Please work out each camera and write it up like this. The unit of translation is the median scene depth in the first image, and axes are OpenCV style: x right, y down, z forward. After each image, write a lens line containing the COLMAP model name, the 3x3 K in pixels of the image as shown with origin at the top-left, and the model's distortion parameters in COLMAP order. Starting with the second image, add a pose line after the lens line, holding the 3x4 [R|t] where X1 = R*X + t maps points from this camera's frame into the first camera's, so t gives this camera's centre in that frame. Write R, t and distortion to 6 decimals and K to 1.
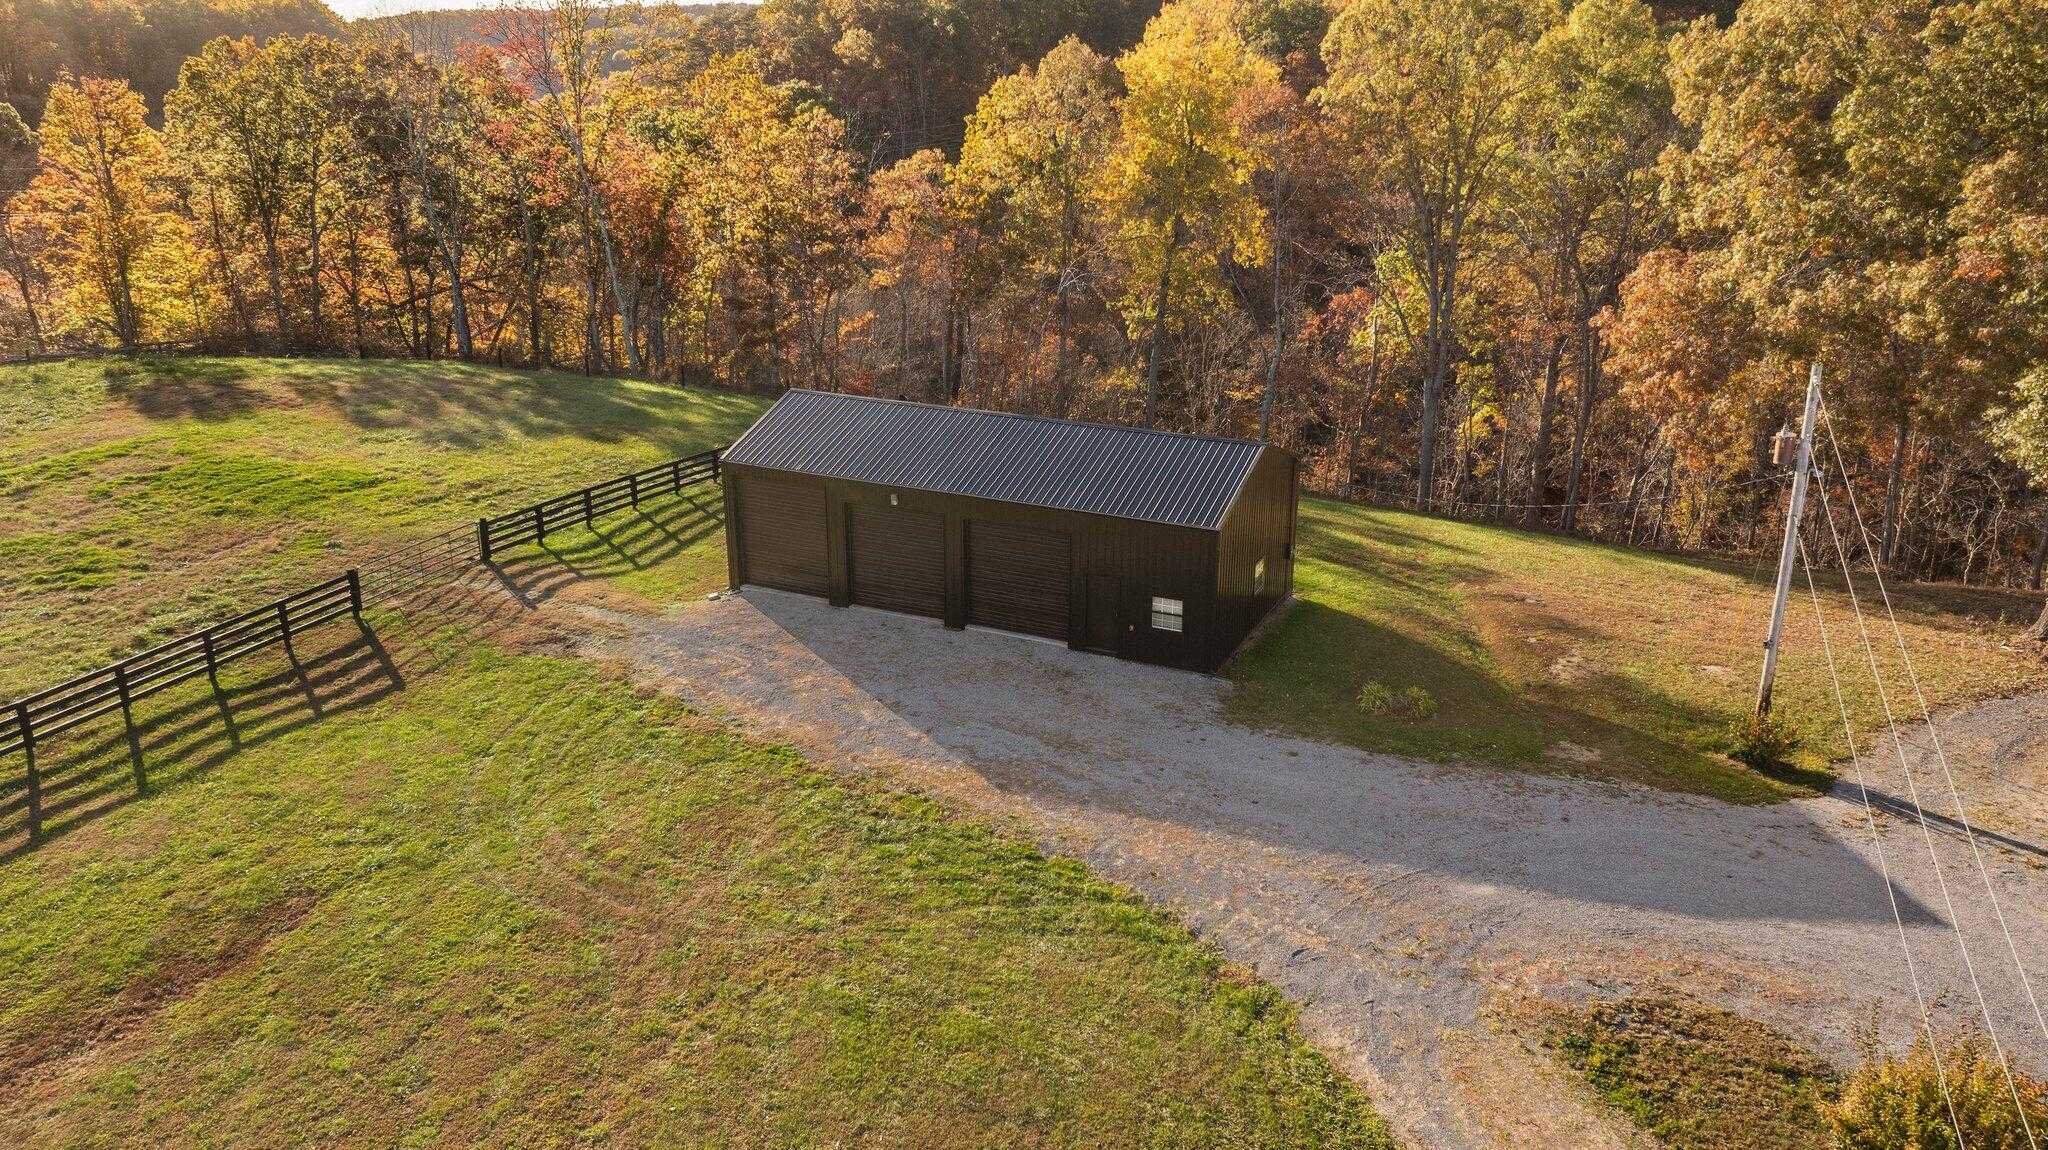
lens RADIAL K [[1513.5, 0, 1029.7], [0, 1513.5, 564.7], [0, 0, 1]] dist [-0.012796, -0.013179]
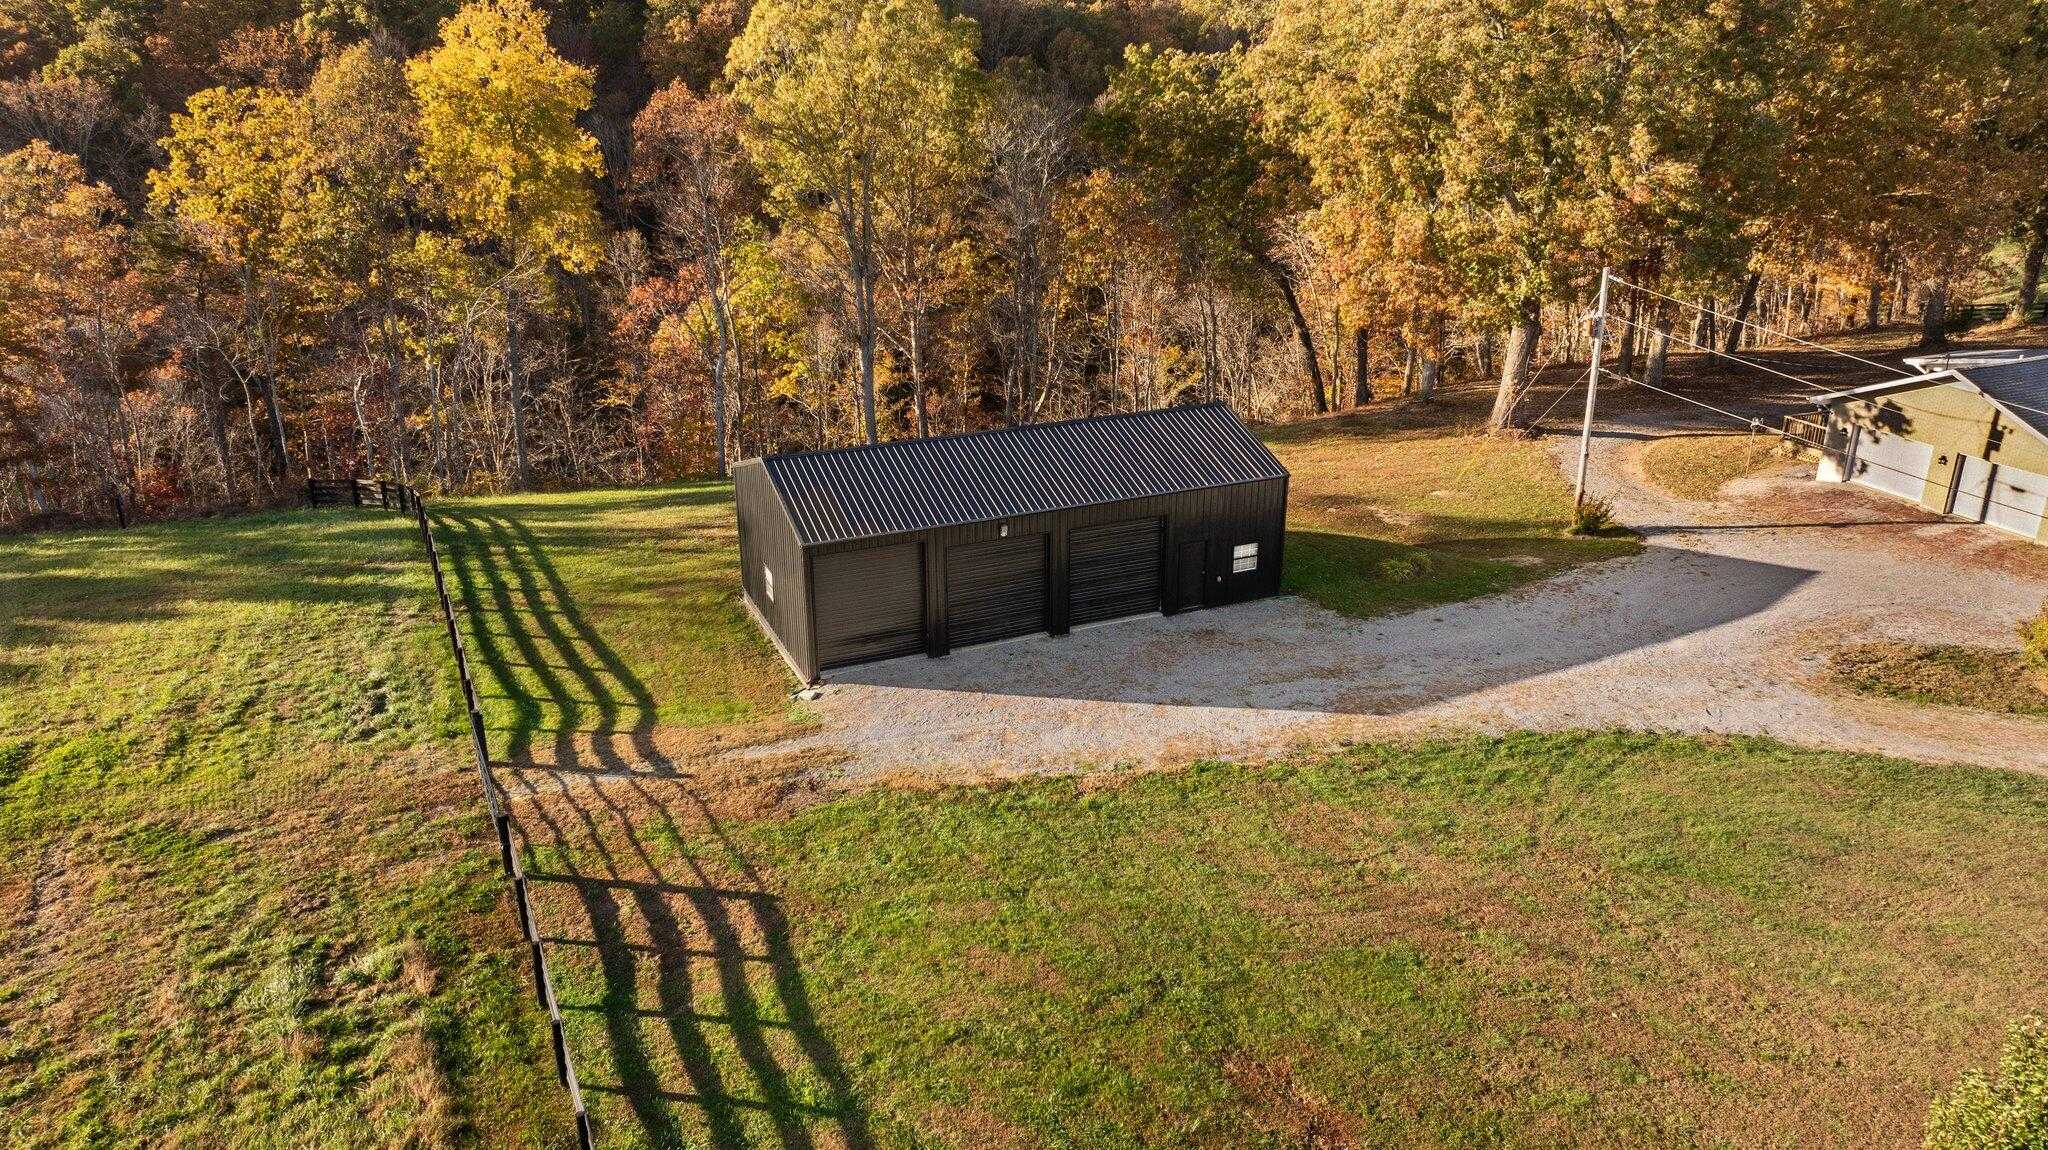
lens RADIAL K [[1447.0, 0, 1041.1], [0, 1447.0, 573.5], [0, 0, 1]] dist [-0.026486, 0.027523]
pose [[0.652952, -0.280431, 0.703571, -0.747058], [0.250521, 0.956609, 0.148790, -0.150626], [-0.714768, 0.079106, 0.694873, 0.308608]]
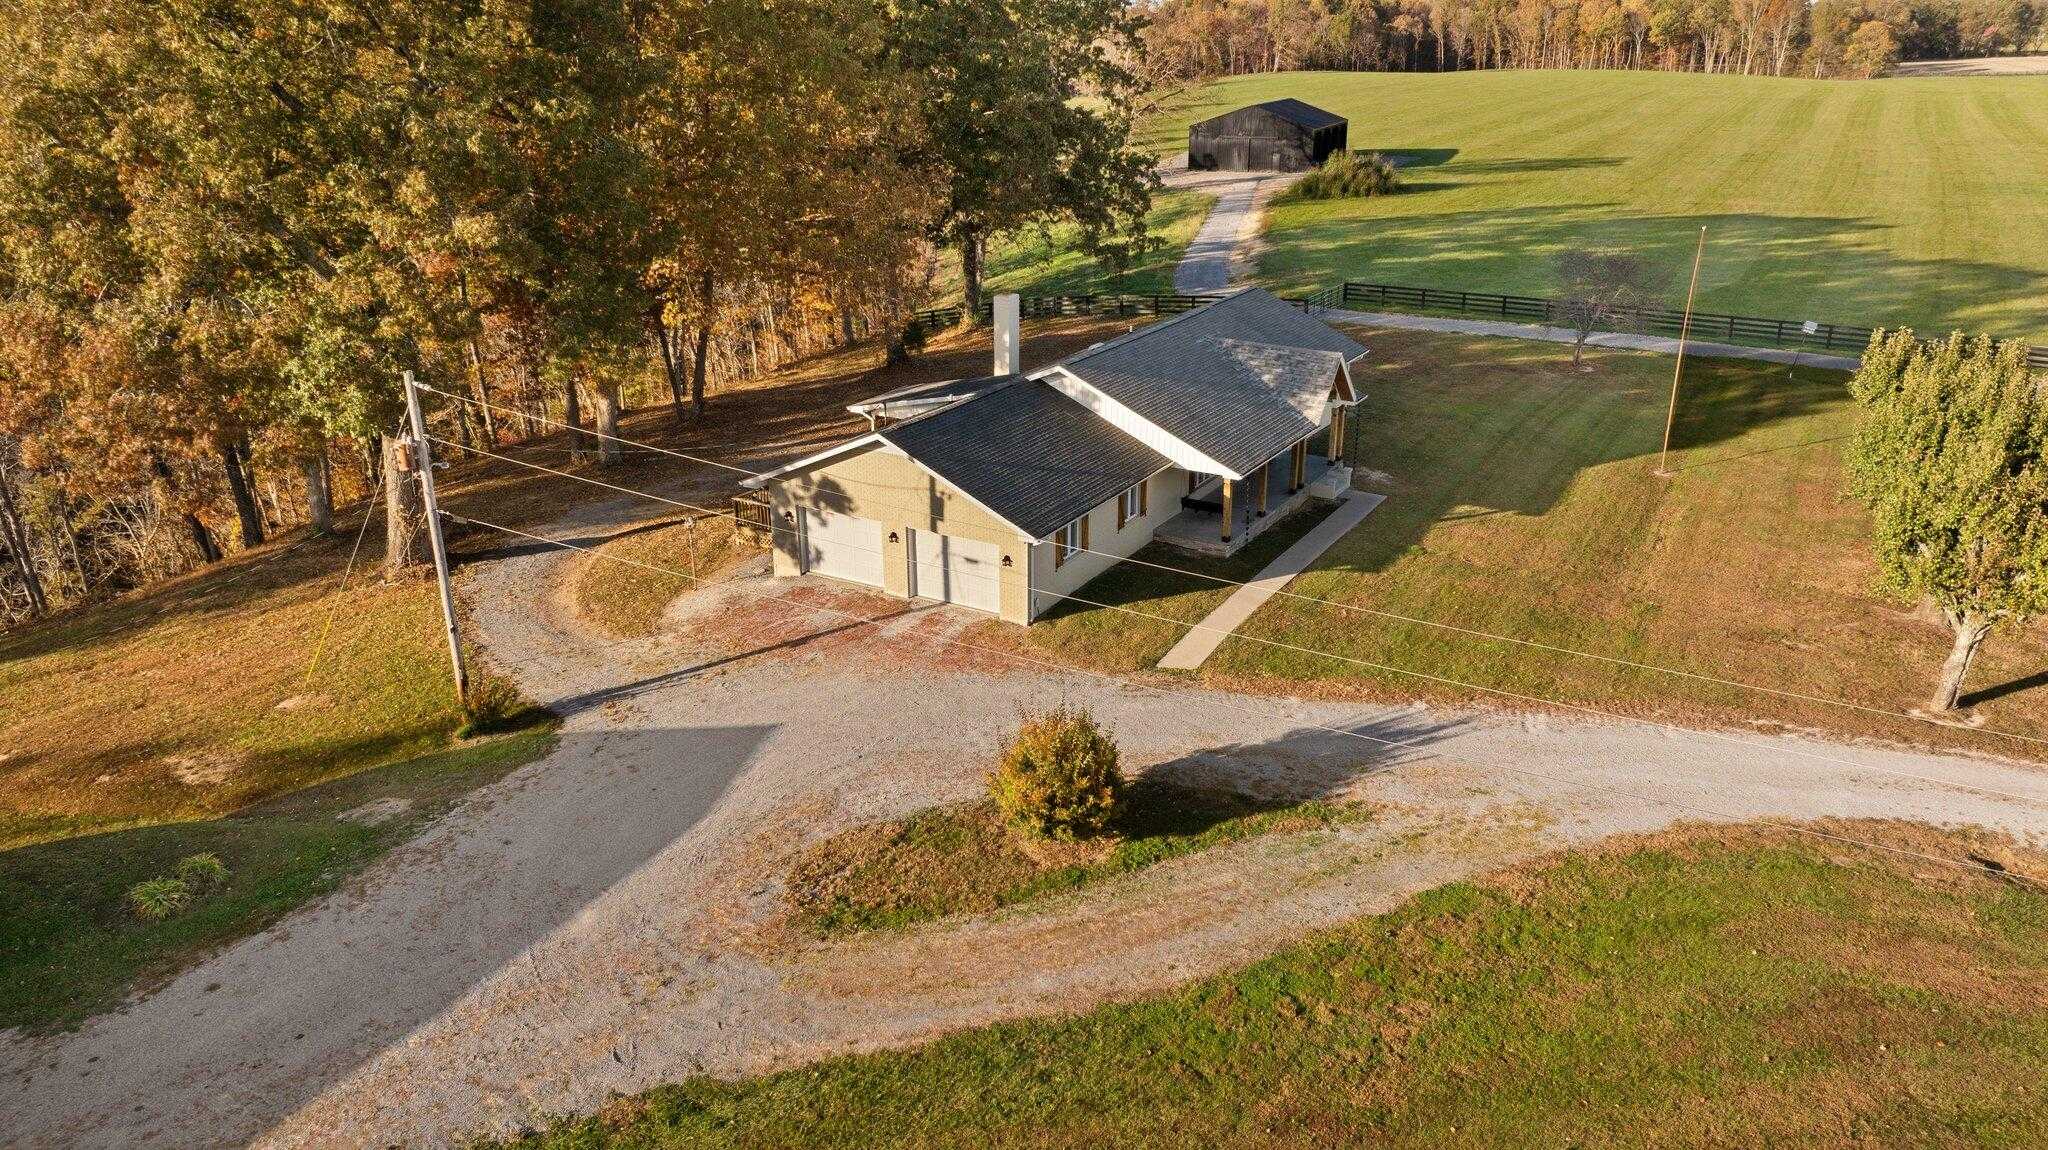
lens RADIAL K [[1443.0, 0, 1037.4], [0, 1443.0, 566.8], [0, 0, 1]] dist [-0.018366, 0.006330]
pose [[0.088502, -0.351144, 0.932130, -0.339205], [0.329526, 0.893430, 0.305278, -0.132089], [-0.939989, 0.280143, 0.194781, 0.310412]]
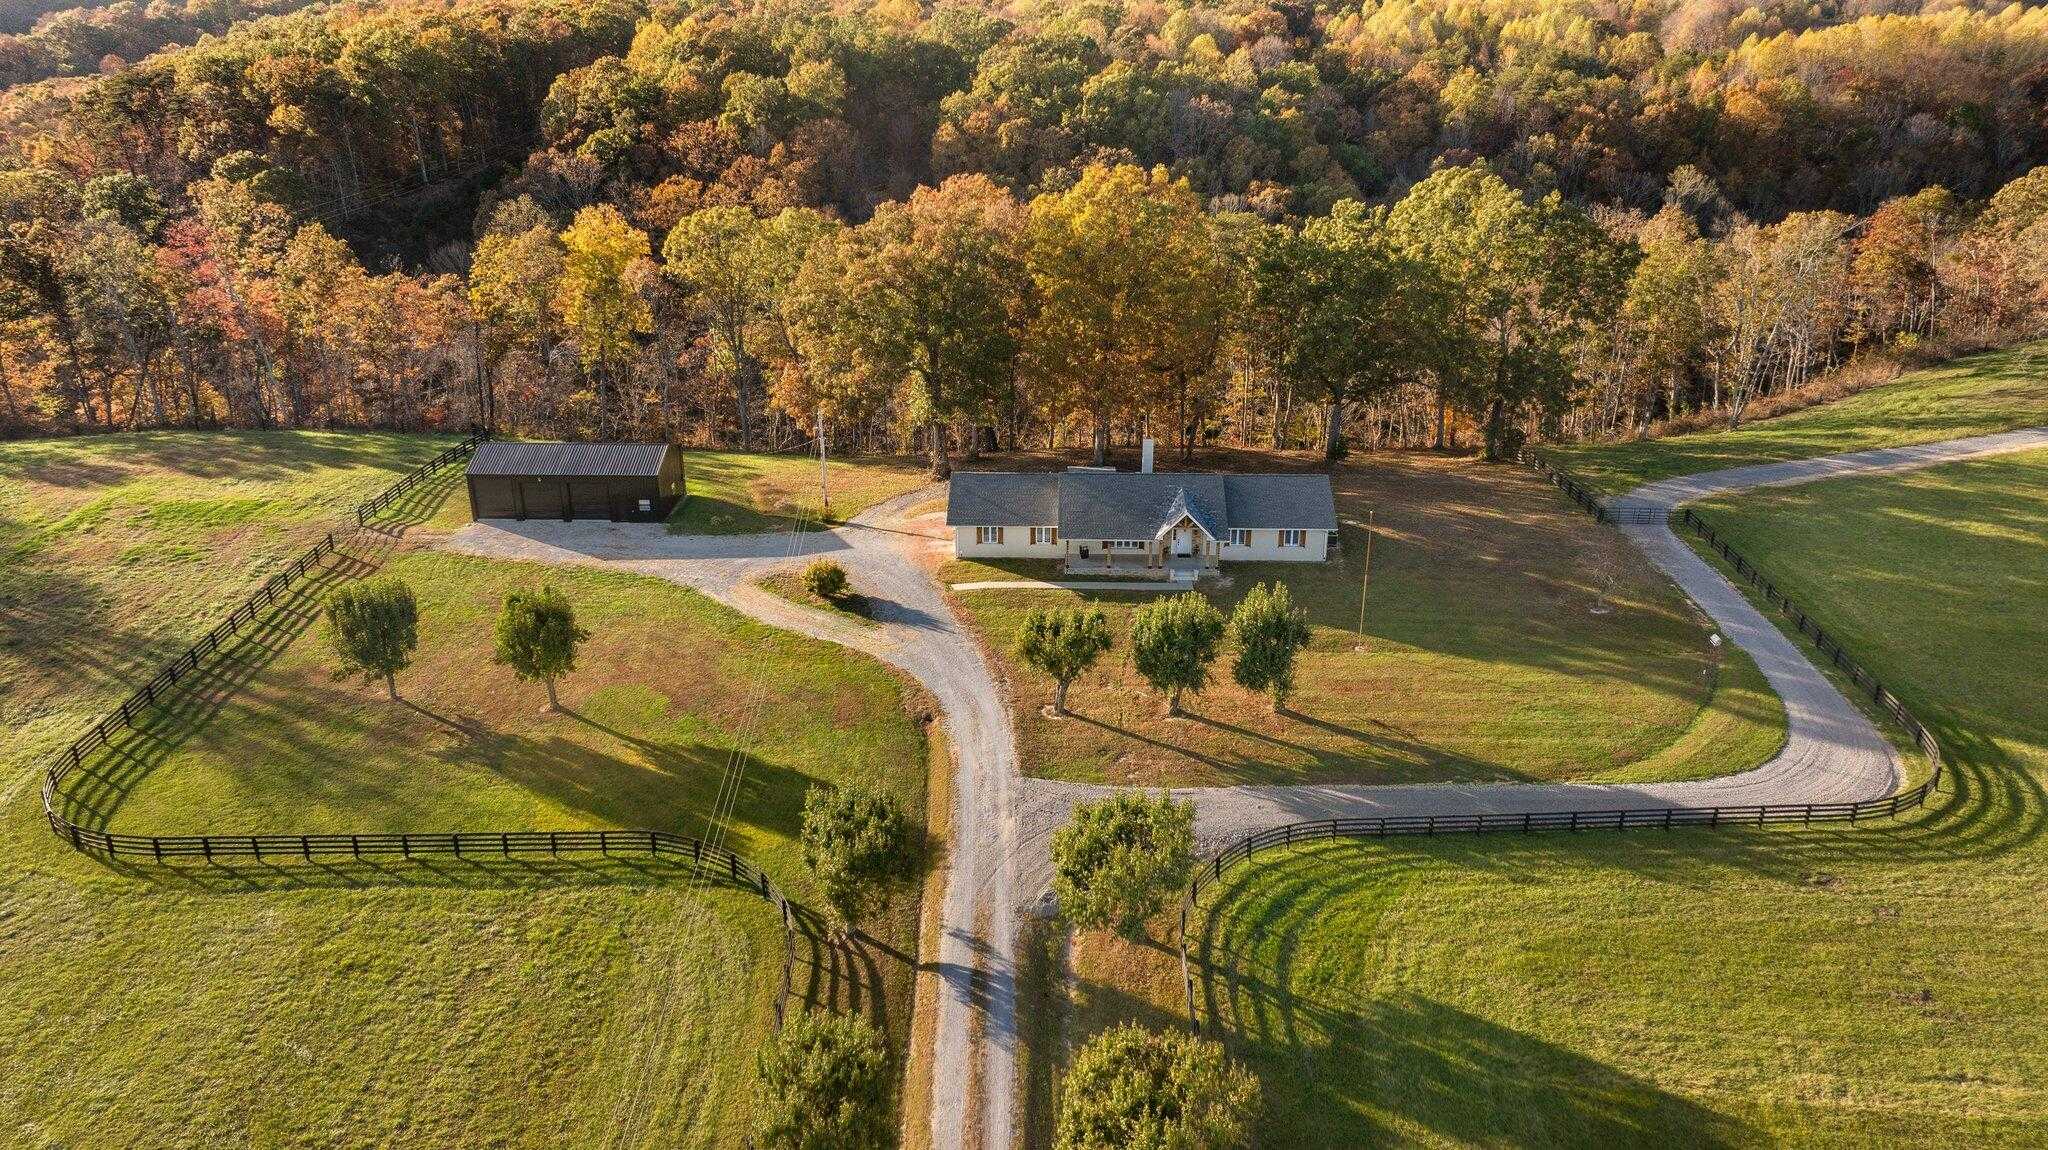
lens RADIAL K [[1443.0, 0, 1029.0], [0, 1443.0, 579.2], [0, 0, 1]] dist [-0.018366, 0.006330]
pose [[0.916465, -0.160515, 0.366507, -0.262308], [0.134426, 0.986281, 0.095813, 0.005931], [-0.376858, -0.038541, 0.925469, -1.811257]]
